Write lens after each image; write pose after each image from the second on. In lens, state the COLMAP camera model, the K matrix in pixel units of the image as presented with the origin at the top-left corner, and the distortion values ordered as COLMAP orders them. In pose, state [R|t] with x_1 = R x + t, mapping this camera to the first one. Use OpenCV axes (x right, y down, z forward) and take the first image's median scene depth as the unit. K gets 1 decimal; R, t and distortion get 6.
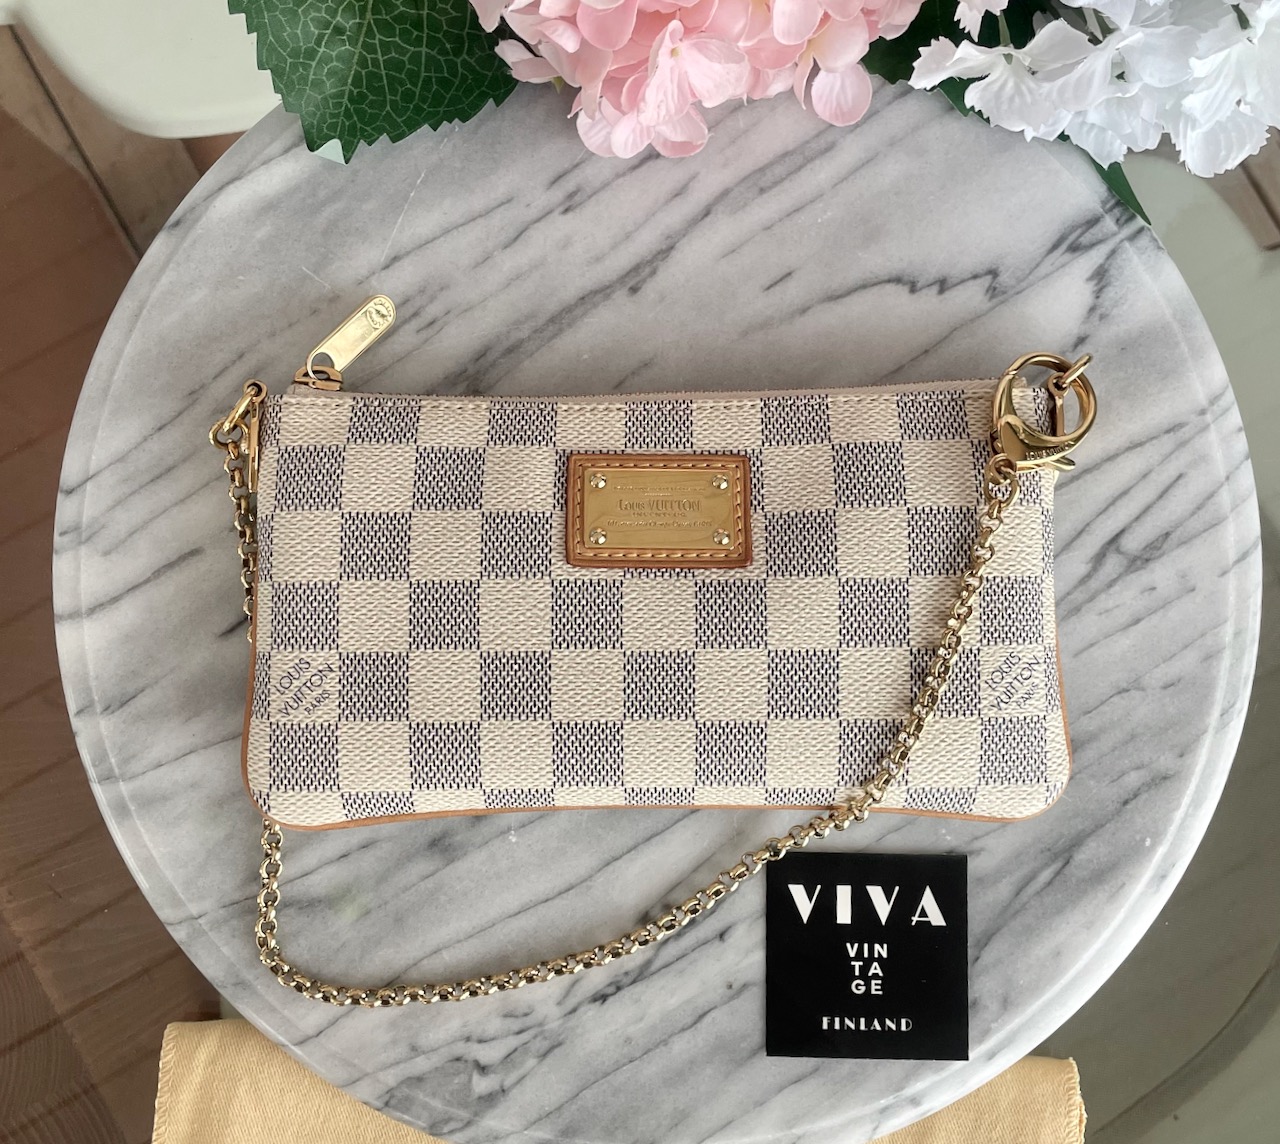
lens RADIAL K [[1625.5, 0, 657.1], [0, 1625.5, 588.8], [0, 0, 1]] dist [0.042595, 0.000000]
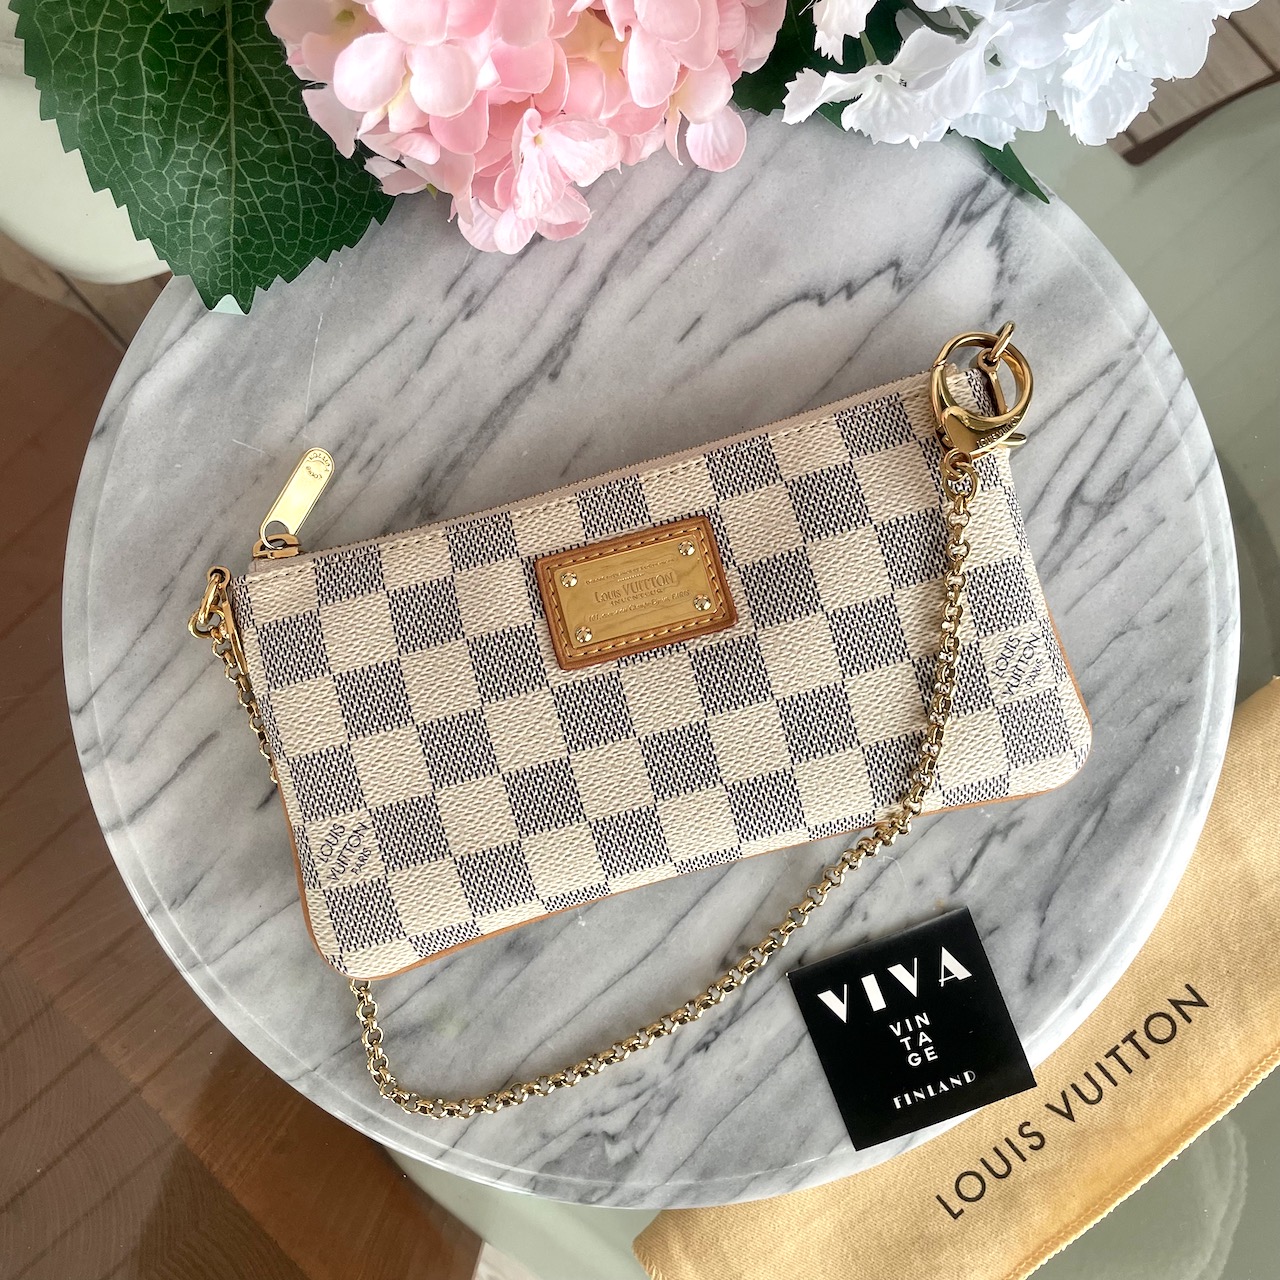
lens RADIAL K [[1330.4, 0, 649.8], [0, 1330.4, 637.7], [0, 0, 1]] dist [0.022476, 0.000000]
pose [[0.965336, -0.260062, -0.022220, 0.020362], [0.261010, 0.961856, 0.081895, -0.084148], [0.000074, -0.084856, 0.996393, 0.174378]]
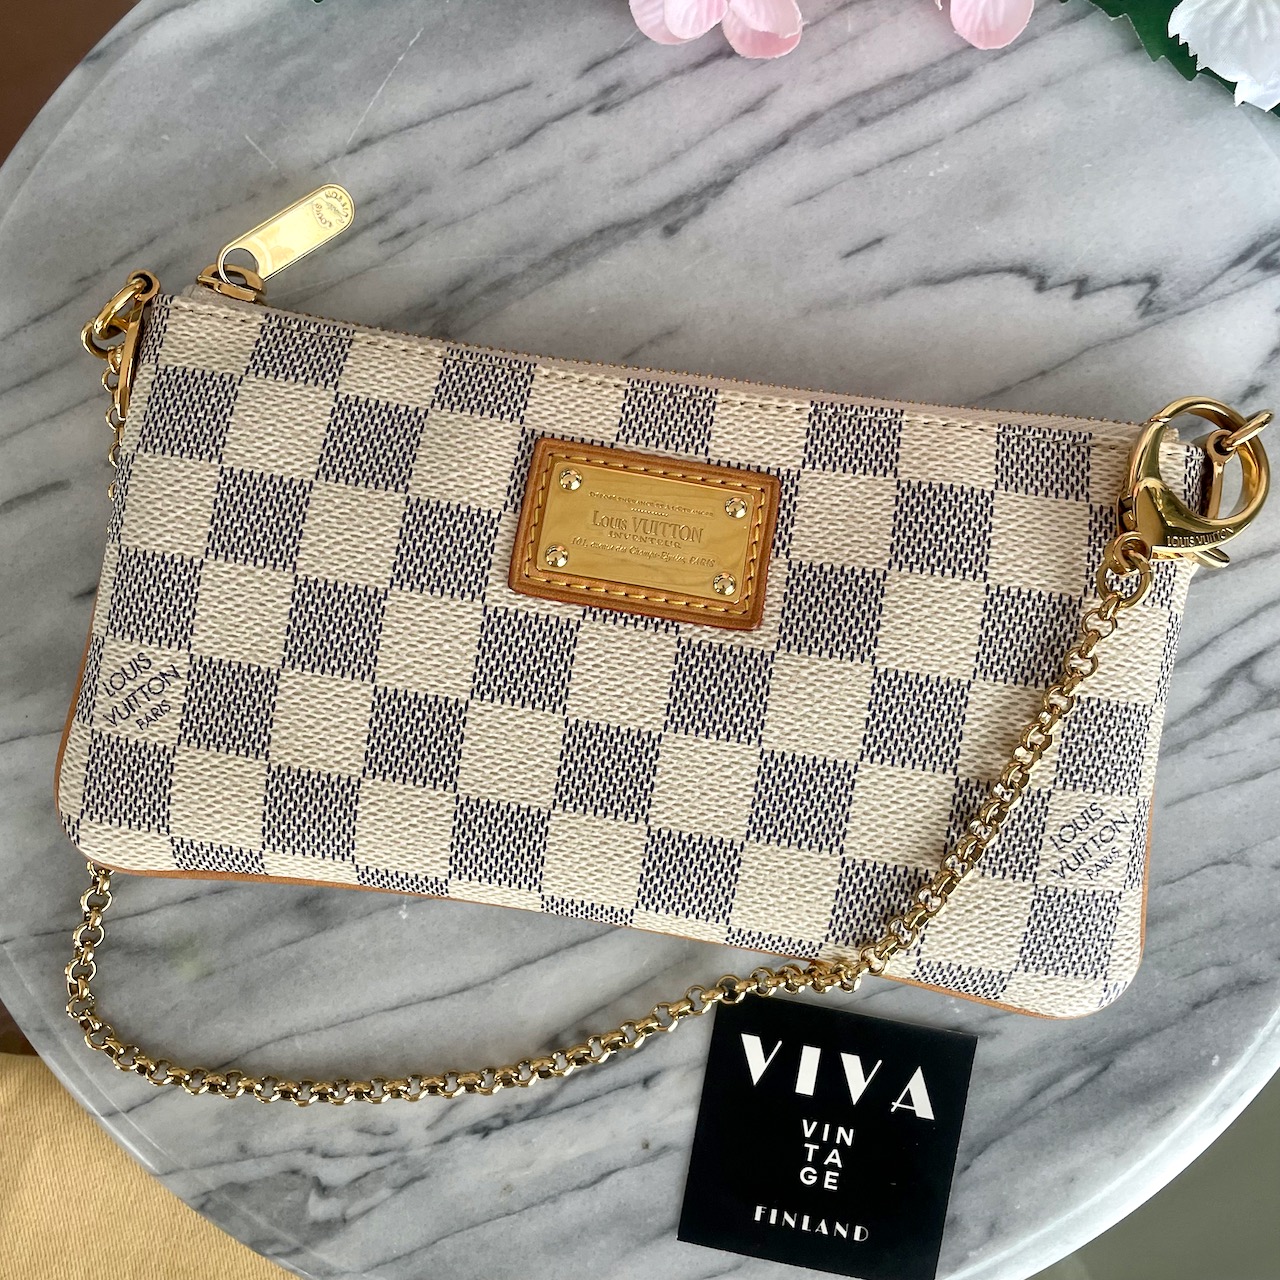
lens RADIAL K [[1330.4, 0, 650.3], [0, 1330.4, 651.1], [0, 0, 1]] dist [0.022476, 0.000000]
pose [[0.986087, 0.162478, -0.035132, 0.031670], [-0.159093, 0.983690, 0.083927, -0.045493], [0.048196, -0.077170, 0.995852, 0.393519]]
